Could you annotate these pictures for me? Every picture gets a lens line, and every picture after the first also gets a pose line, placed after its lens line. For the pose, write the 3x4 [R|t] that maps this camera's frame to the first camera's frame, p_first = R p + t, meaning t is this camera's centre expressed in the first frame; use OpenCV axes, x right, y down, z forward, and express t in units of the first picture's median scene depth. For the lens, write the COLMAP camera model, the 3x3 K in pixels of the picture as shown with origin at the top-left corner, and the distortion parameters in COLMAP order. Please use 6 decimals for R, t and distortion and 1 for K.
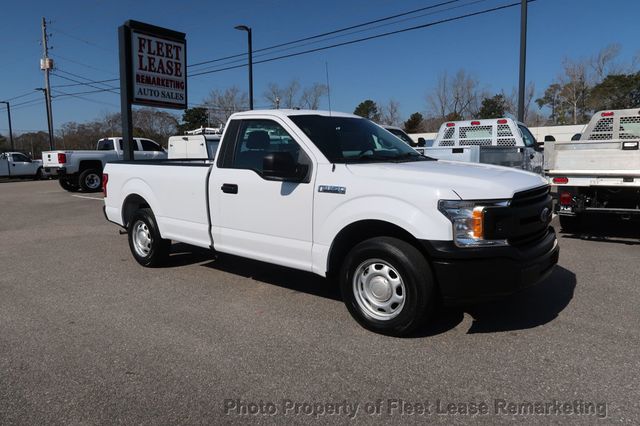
lens RADIAL K [[446.4, 0, 320.0], [0, 446.4, 213.0], [0, 0, 1]] dist [-0.036443, 0.025053]
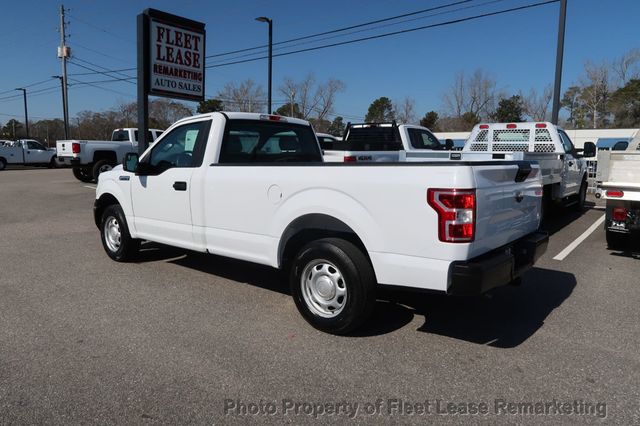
lens RADIAL K [[446.4, 0, 320.0], [0, 446.4, 213.0], [0, 0, 1]] dist [-0.036443, 0.025053]
pose [[0.999138, 0.035162, -0.022081, -0.014919], [-0.034943, 0.999337, 0.010218, -0.007594], [0.022426, -0.009438, 0.999704, 0.026667]]
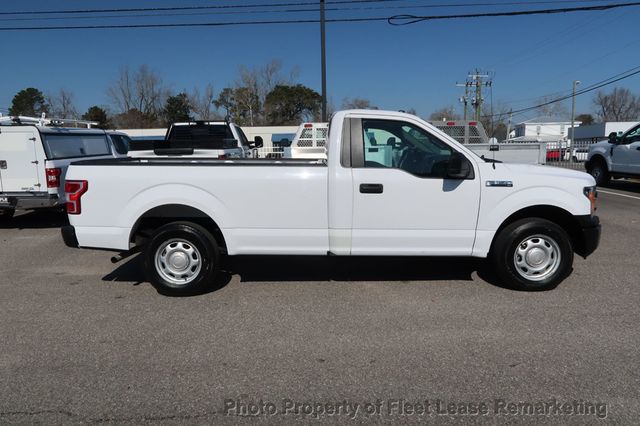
lens RADIAL K [[446.4, 0, 320.0], [0, 446.4, 213.0], [0, 0, 1]] dist [-0.036443, 0.025053]
pose [[0.763828, -0.084162, 0.639909, -0.227617], [0.080384, 0.996147, 0.035066, -0.011023], [-0.640395, 0.024654, 0.767650, 0.077900]]
